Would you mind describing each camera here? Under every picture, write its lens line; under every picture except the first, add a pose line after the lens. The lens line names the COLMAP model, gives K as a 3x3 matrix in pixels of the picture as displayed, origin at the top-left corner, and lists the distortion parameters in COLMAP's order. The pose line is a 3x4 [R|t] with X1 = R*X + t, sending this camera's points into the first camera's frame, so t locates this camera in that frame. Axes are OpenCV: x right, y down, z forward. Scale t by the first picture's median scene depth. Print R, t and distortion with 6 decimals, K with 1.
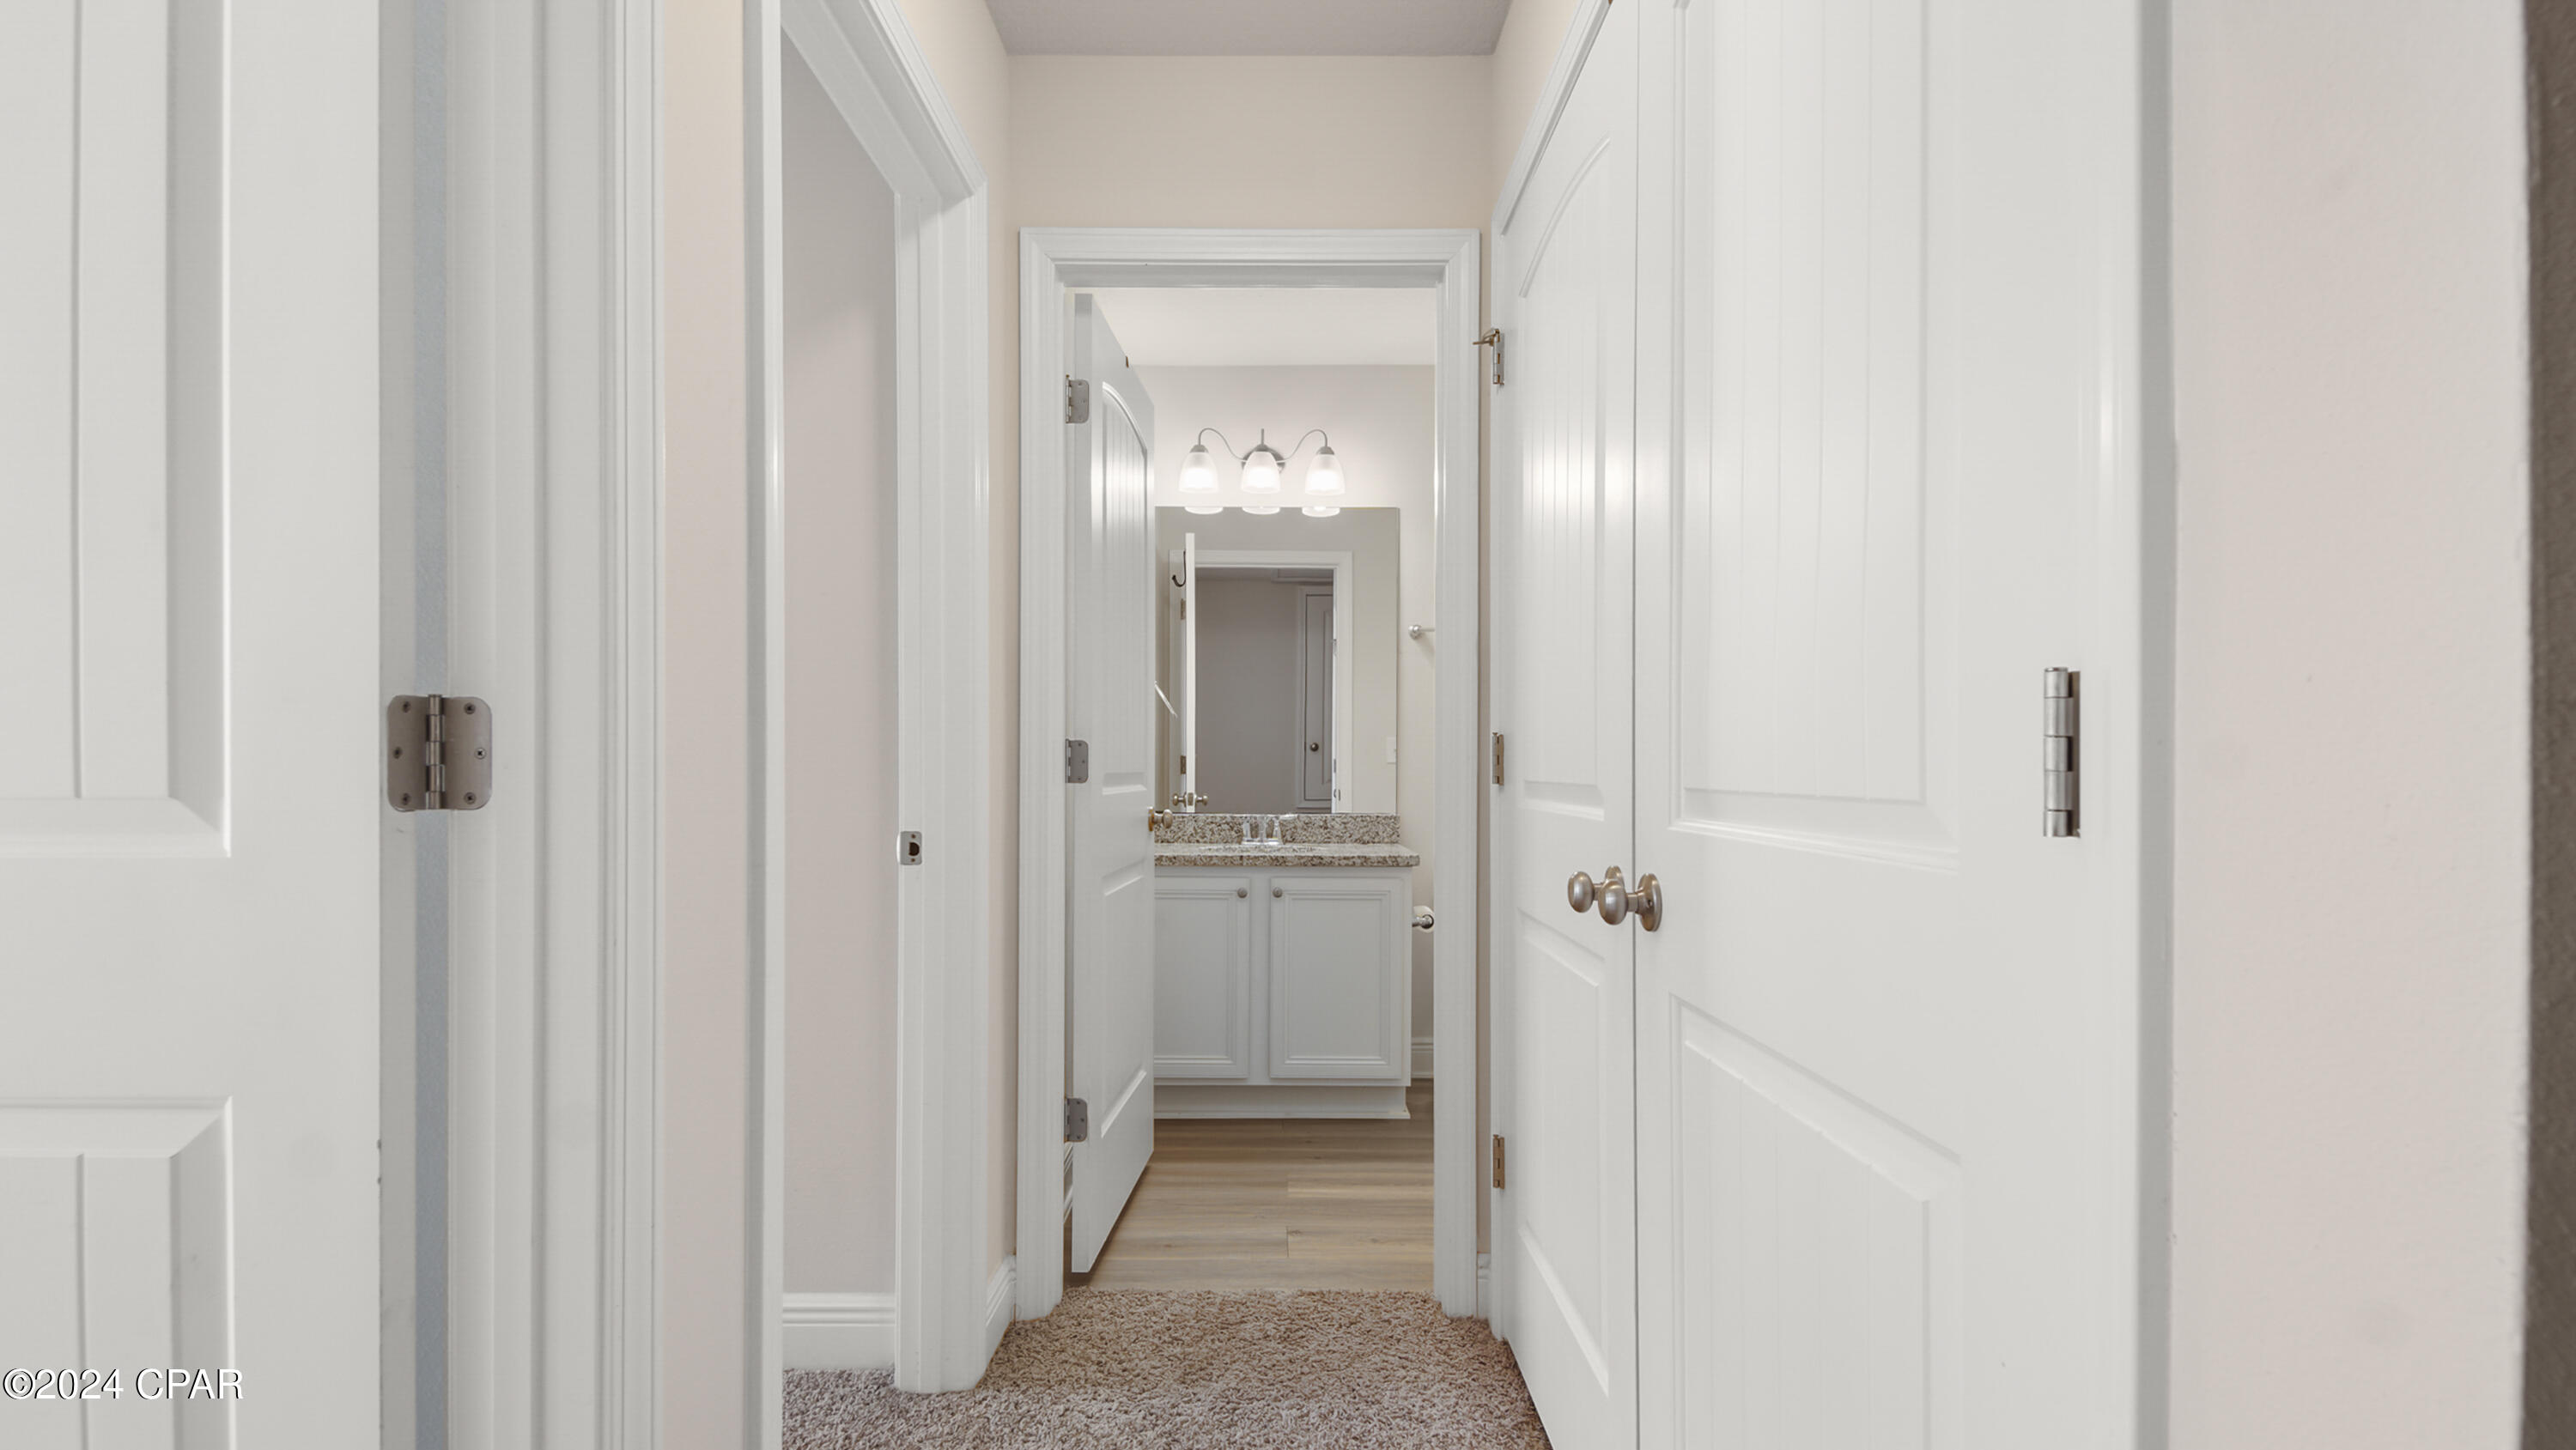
lens RADIAL K [[1112.8, 0, 1277.1], [0, 1112.8, 736.7], [0, 0, 1]] dist [-0.000191, -0.000402]
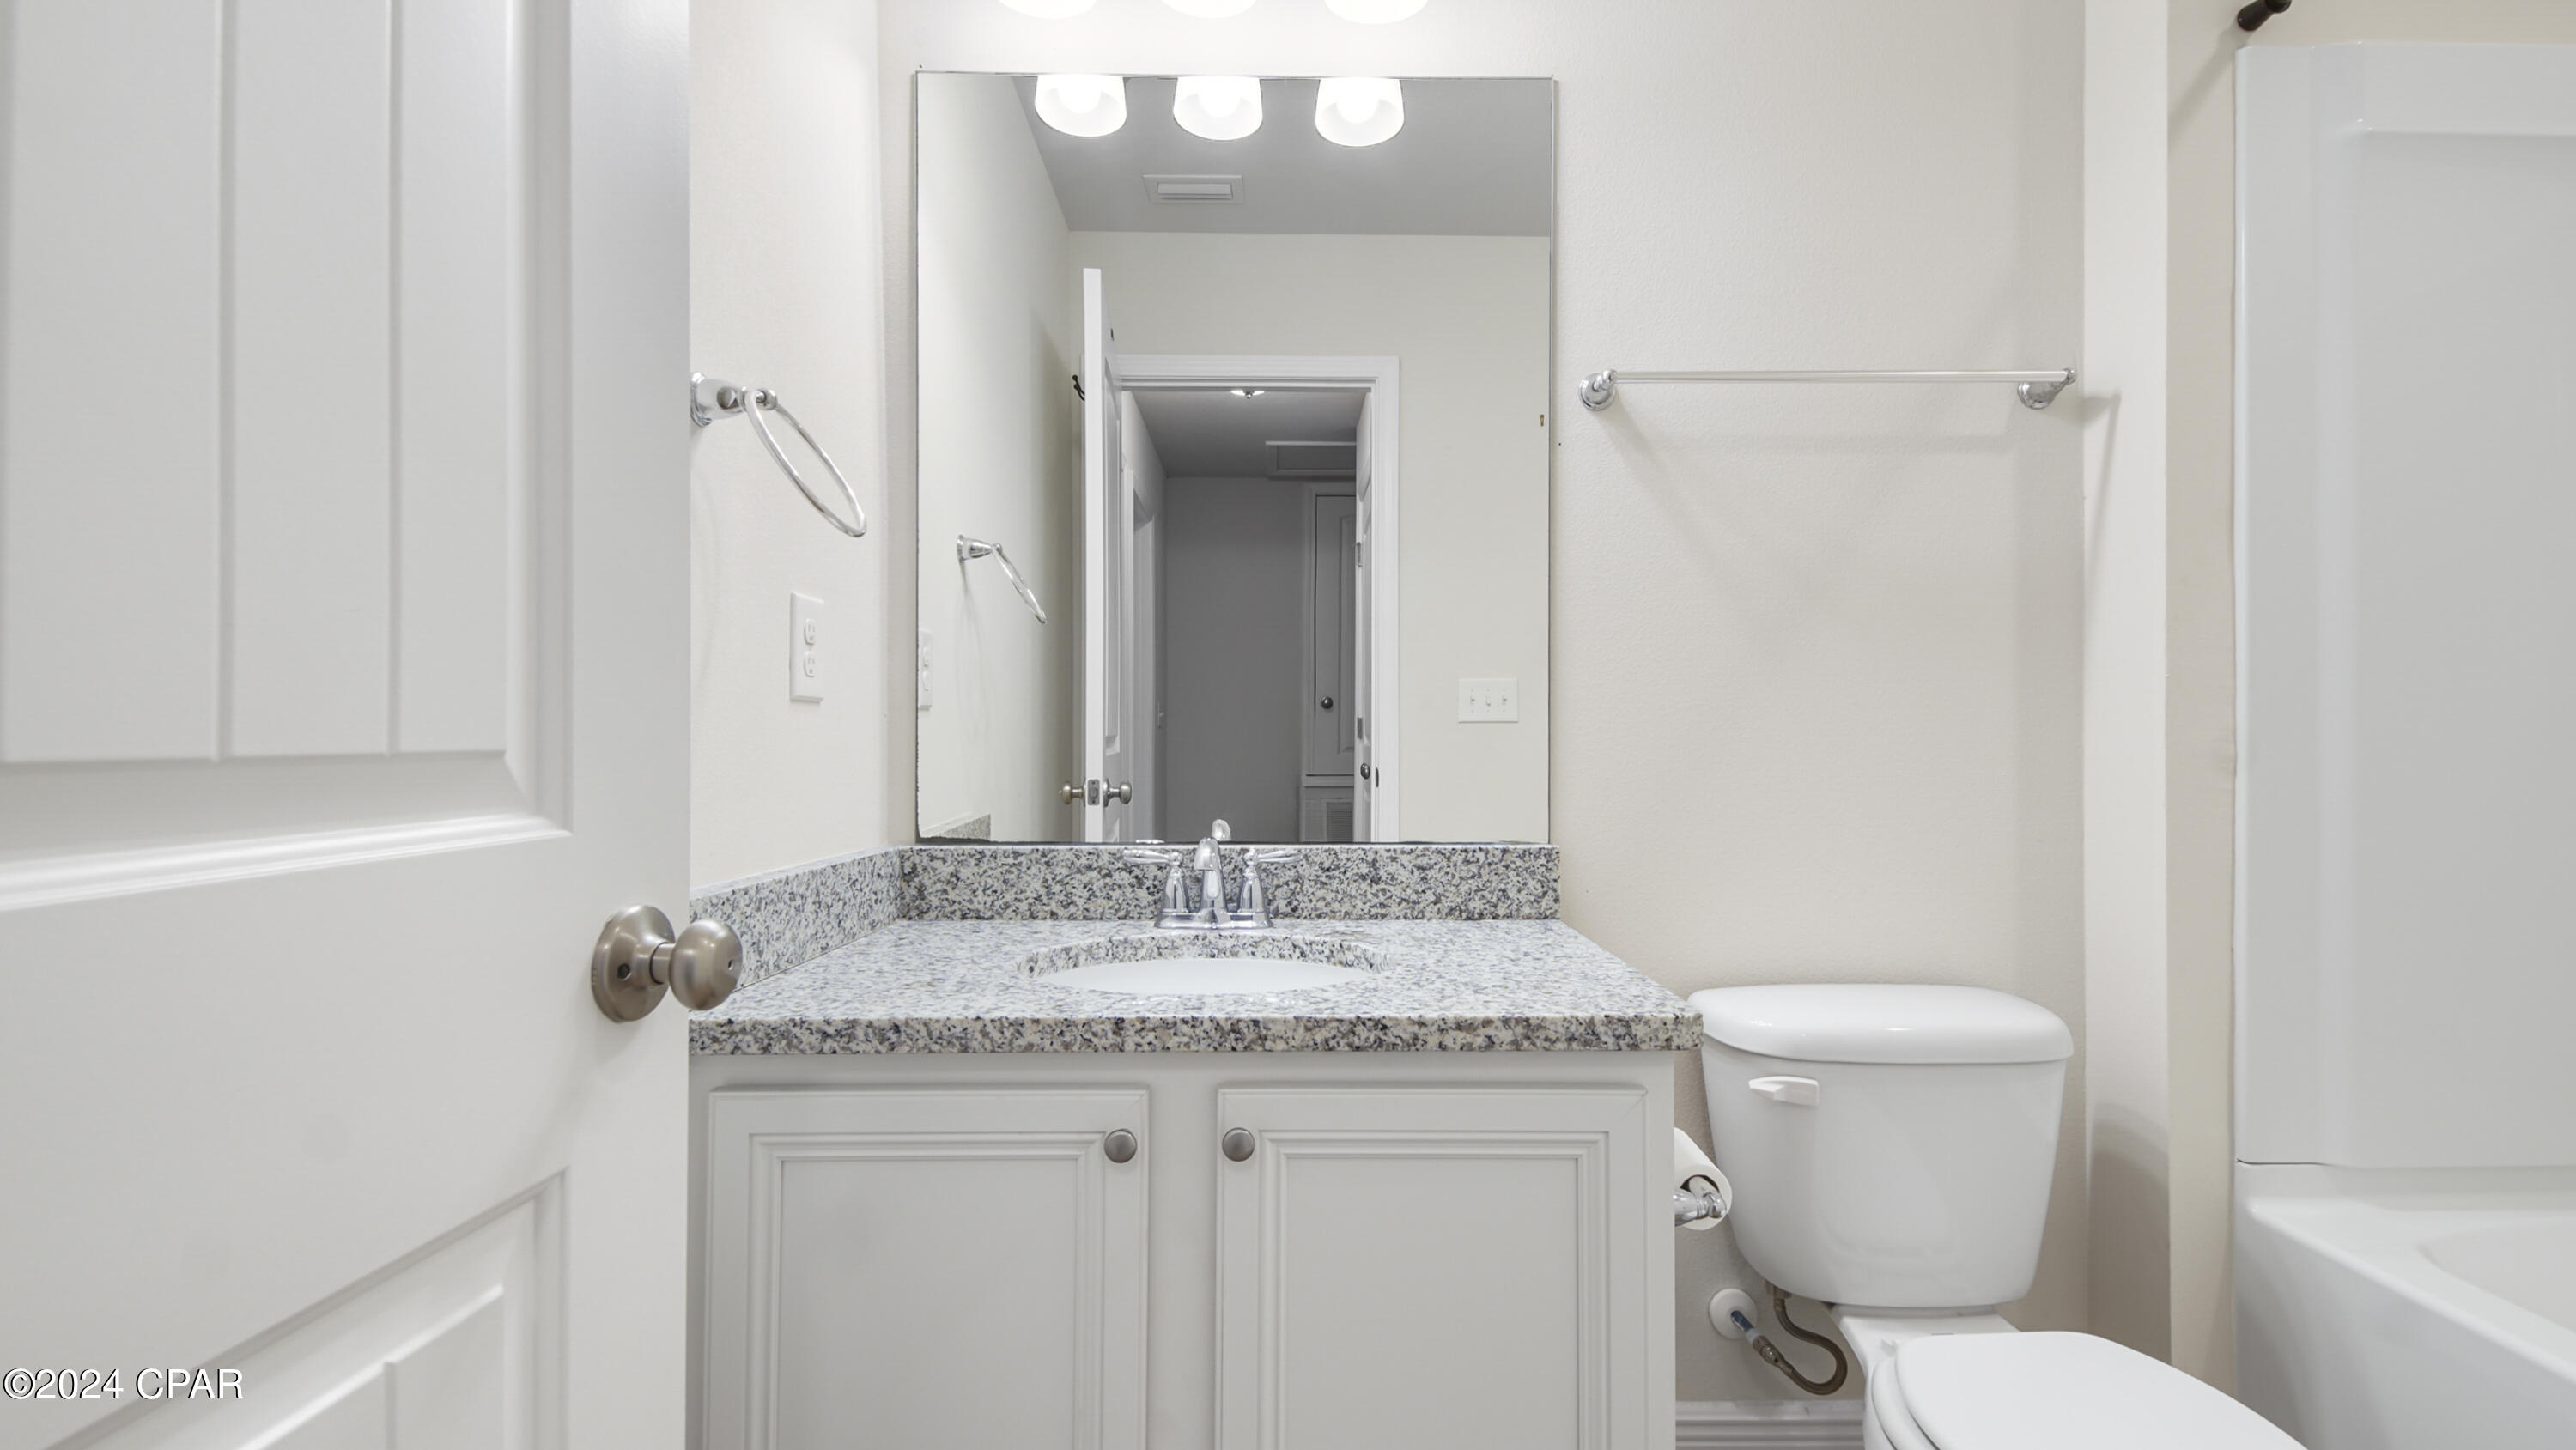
lens RADIAL K [[1112.8, 0, 1277.1], [0, 1112.8, 736.7], [0, 0, 1]] dist [-0.000191, -0.000402]
pose [[0.999975, -0.002939, -0.006465, 0.011401], [0.003148, 0.999465, 0.032561, 0.017596], [0.006366, -0.032580, 0.999449, 0.602888]]
